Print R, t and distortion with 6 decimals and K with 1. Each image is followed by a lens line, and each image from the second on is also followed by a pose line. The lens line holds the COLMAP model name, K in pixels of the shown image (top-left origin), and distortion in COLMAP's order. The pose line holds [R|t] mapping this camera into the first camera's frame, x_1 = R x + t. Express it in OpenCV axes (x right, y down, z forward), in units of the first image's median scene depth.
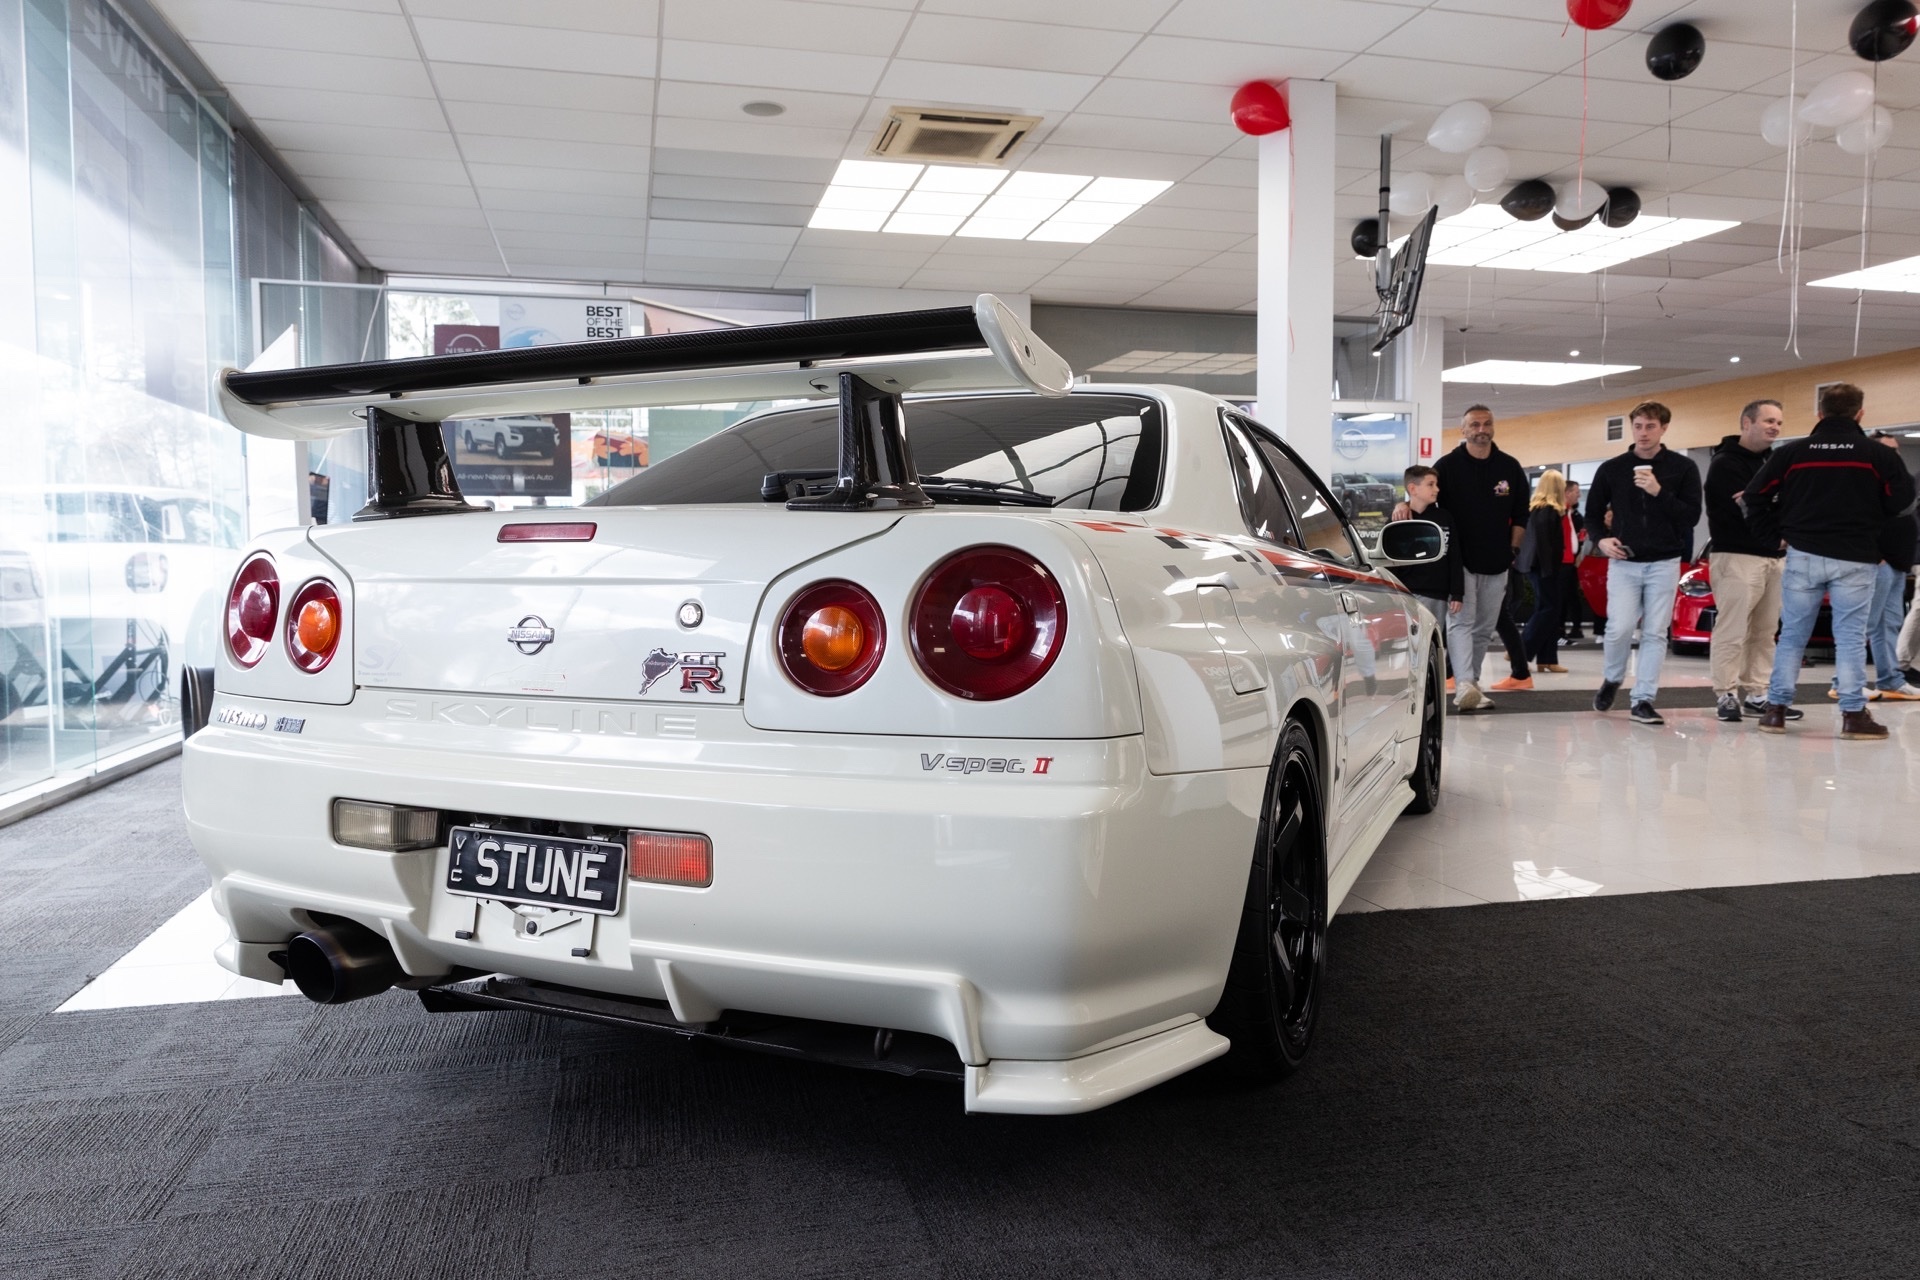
lens RADIAL K [[1342.6, 0, 960.0], [0, 1342.6, 640.0], [0, 0, 1]] dist [0.005163, -0.004121]
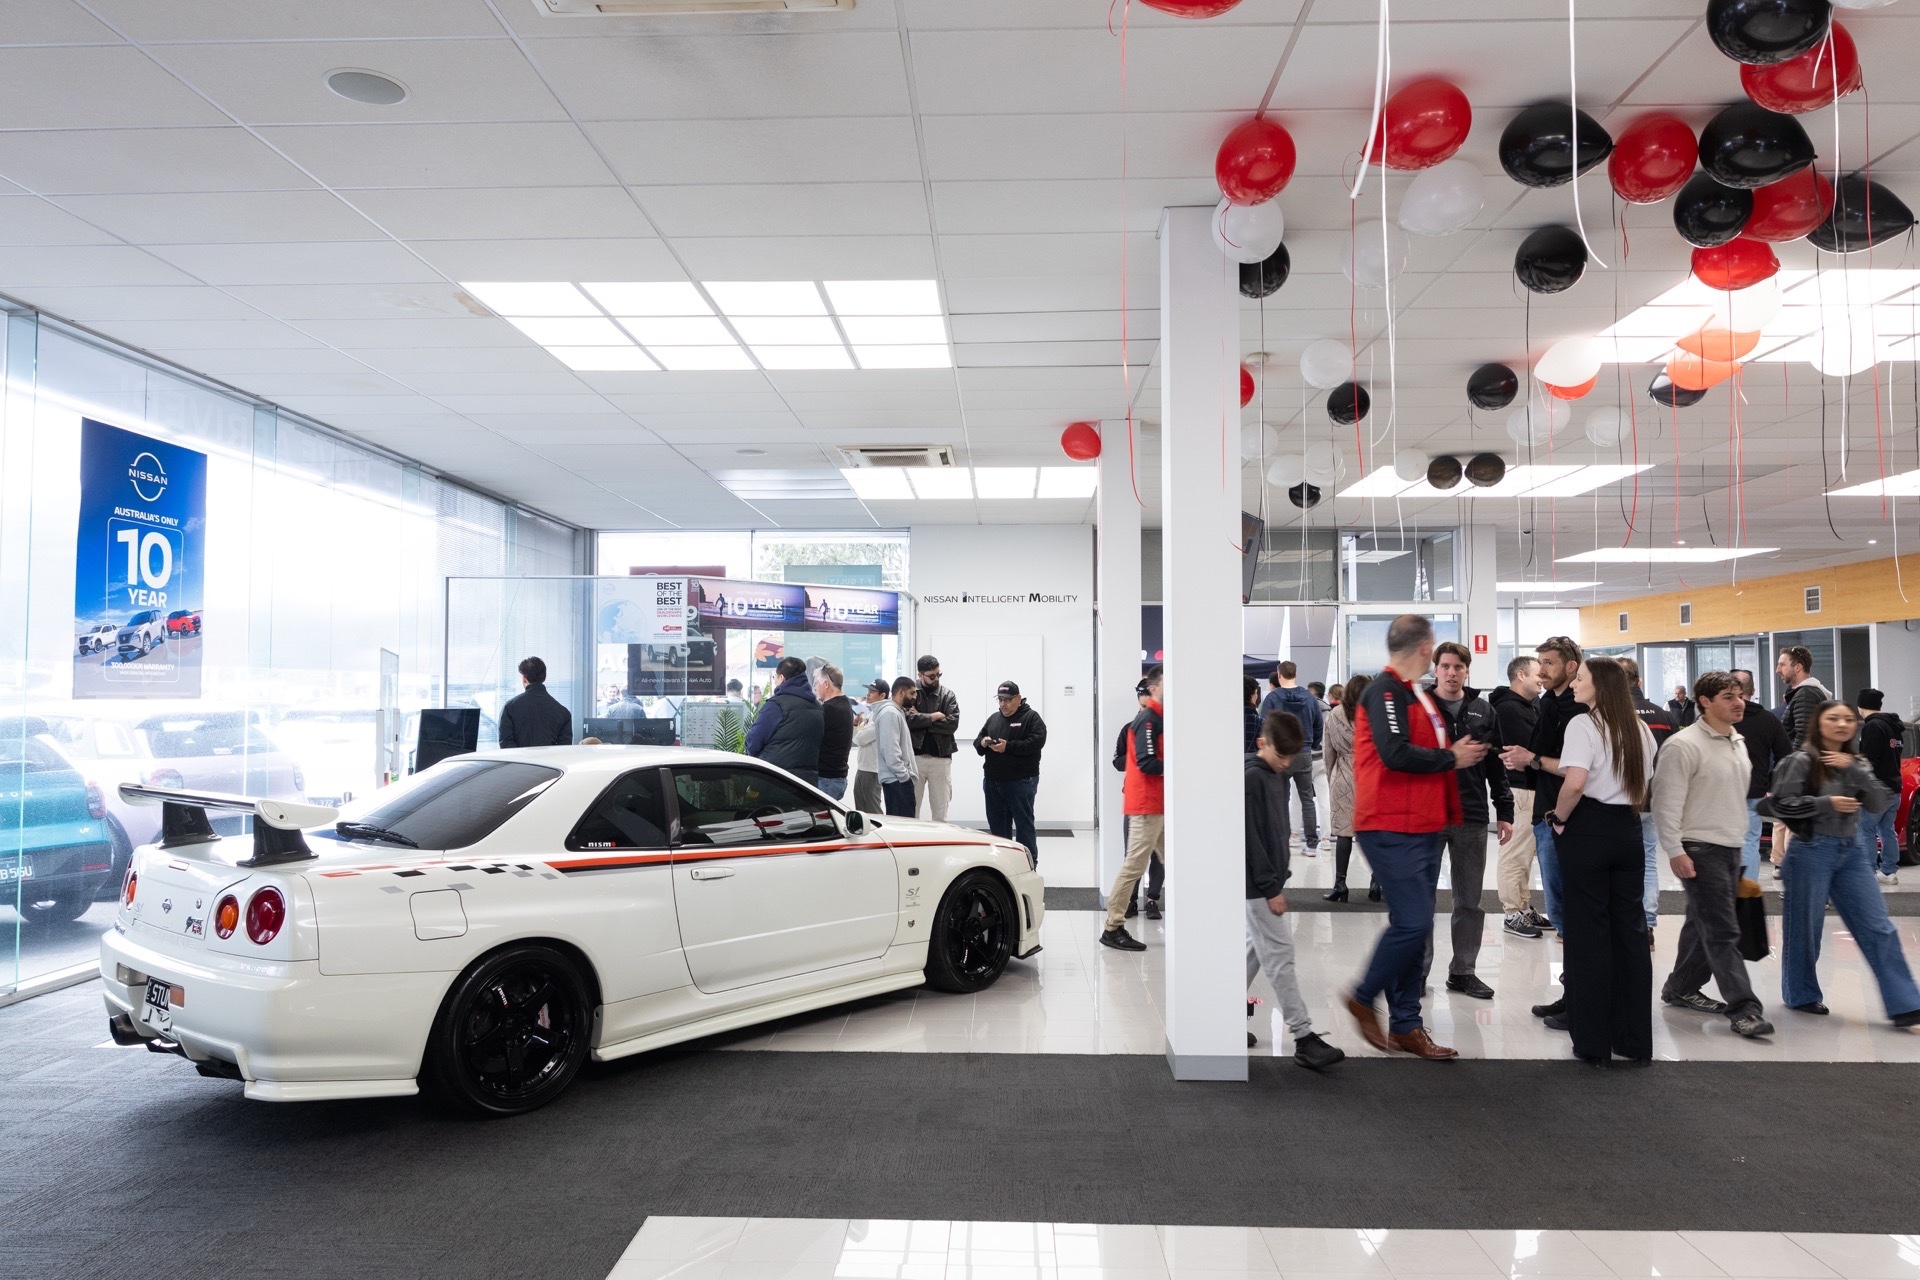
lens RADIAL K [[1342.6, 0, 960.0], [0, 1342.6, 640.0], [0, 0, 1]] dist [0.005163, -0.004121]
pose [[0.962886, -0.007675, -0.269801, 1.419683], [-0.018436, 0.995391, -0.094113, -0.226902], [0.269280, 0.095594, 0.958306, -0.869998]]
